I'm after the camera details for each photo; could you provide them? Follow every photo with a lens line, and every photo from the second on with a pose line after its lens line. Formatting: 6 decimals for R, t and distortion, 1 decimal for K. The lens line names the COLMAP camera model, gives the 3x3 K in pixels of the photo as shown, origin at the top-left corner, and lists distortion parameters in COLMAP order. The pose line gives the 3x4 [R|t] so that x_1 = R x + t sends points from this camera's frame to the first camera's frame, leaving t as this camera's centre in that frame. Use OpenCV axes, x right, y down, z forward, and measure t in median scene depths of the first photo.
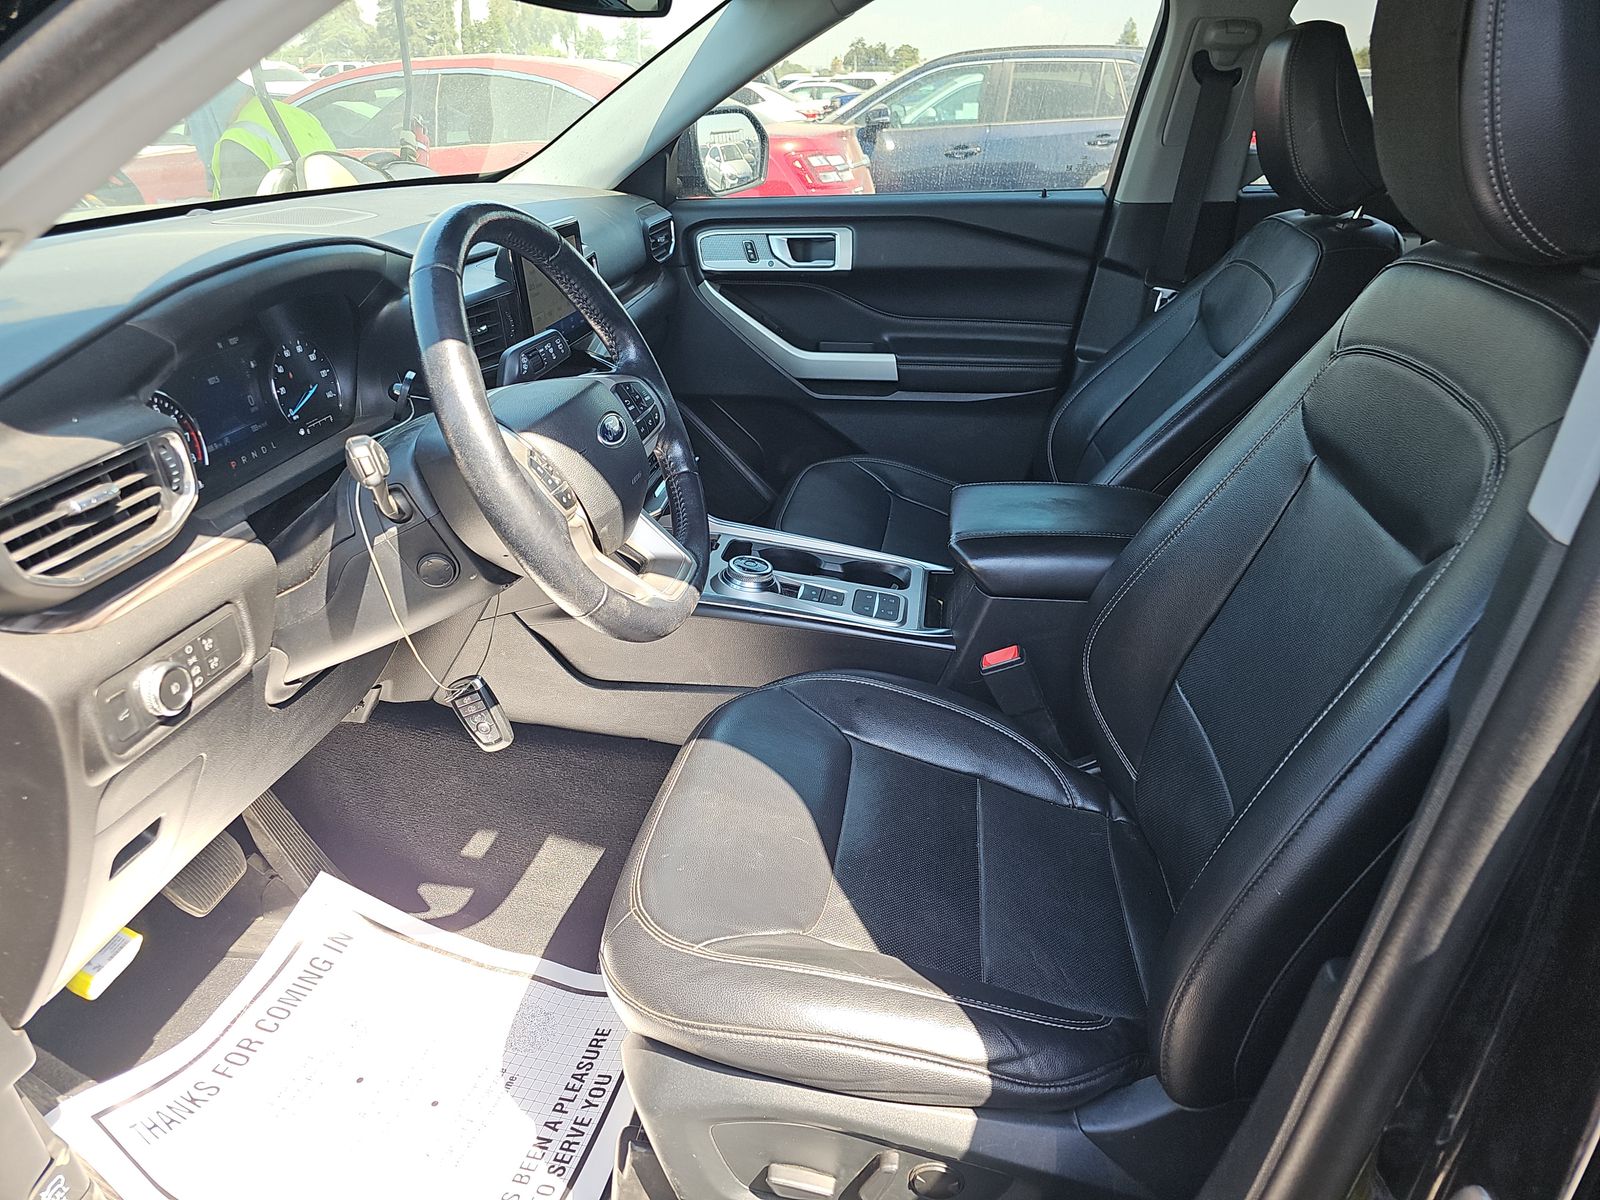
lens RADIAL K [[1076.9, 0, 800.0], [0, 1076.9, 600.0], [0, 0, 1]] dist [0.049035, -0.058016]
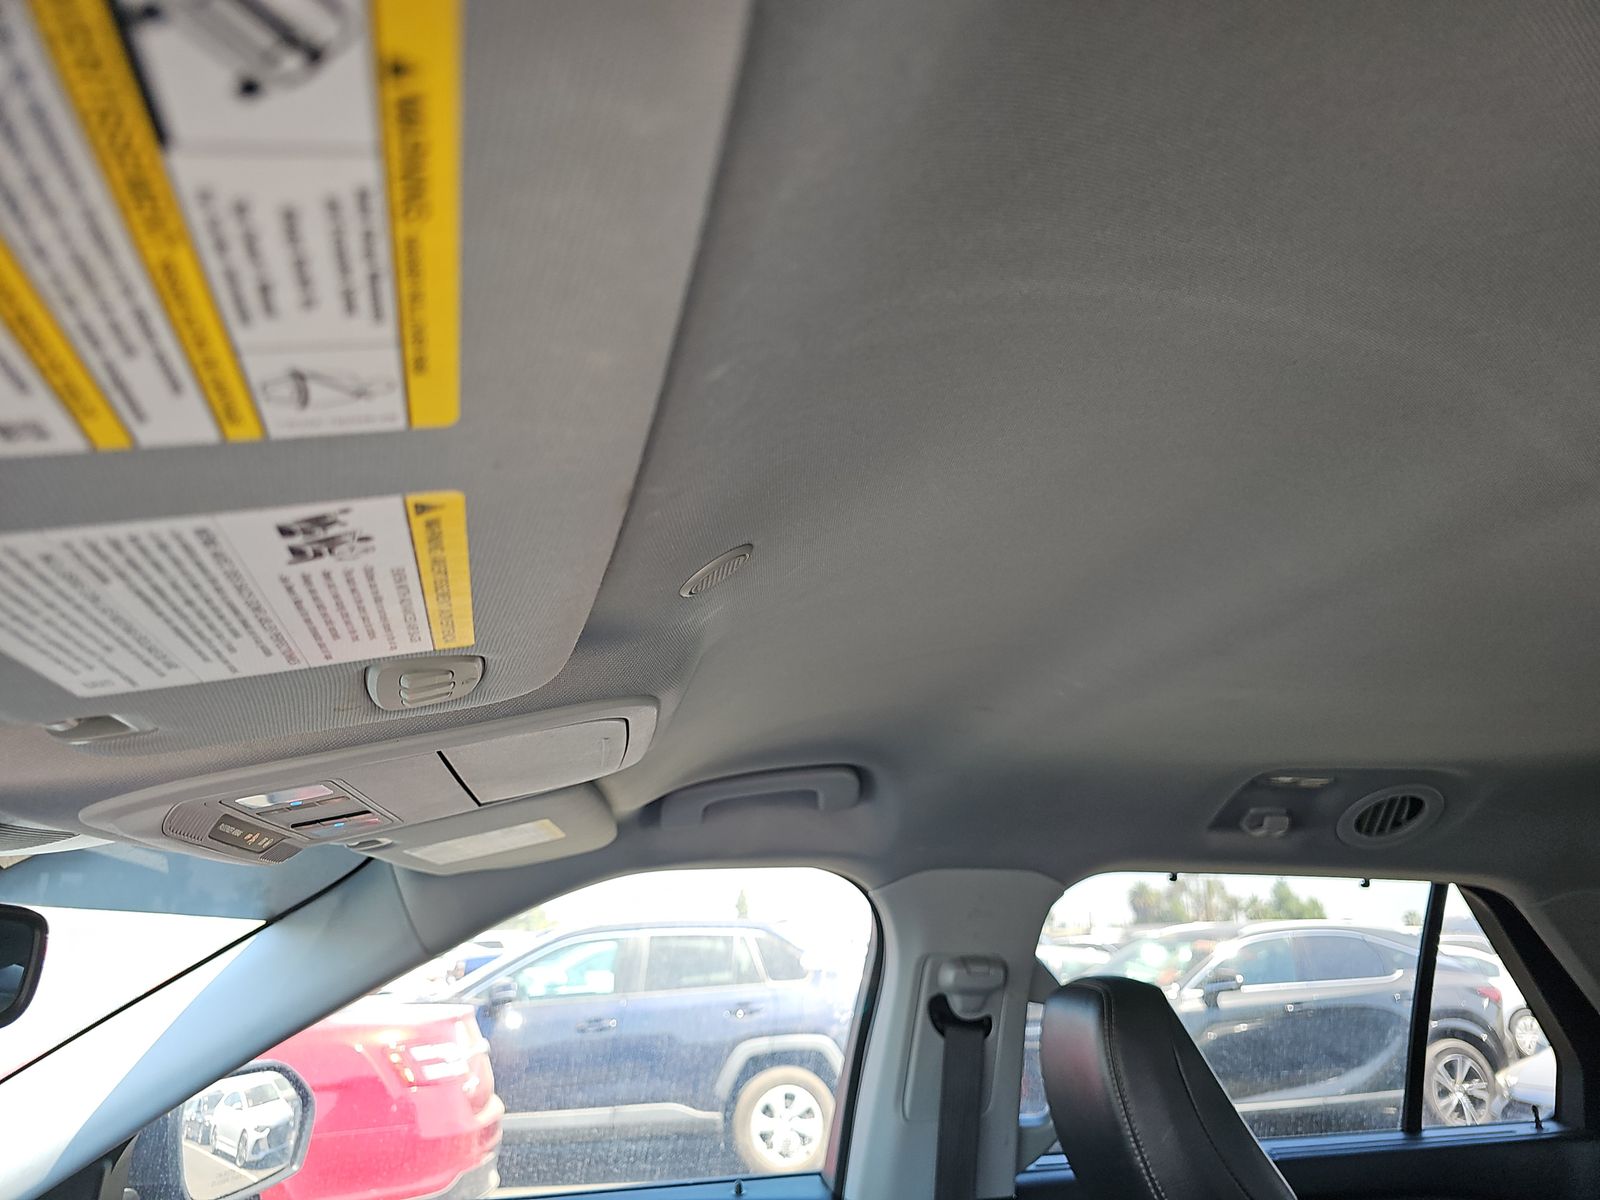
lens RADIAL K [[1076.9, 0, 800.0], [0, 1076.9, 600.0], [0, 0, 1]] dist [0.049035, -0.058016]
pose [[0.950016, 0.087149, 0.299792, 0.011564], [0.137922, 0.744312, -0.653434, -0.080095], [-0.280085, 0.662121, 0.695089, 0.113617]]
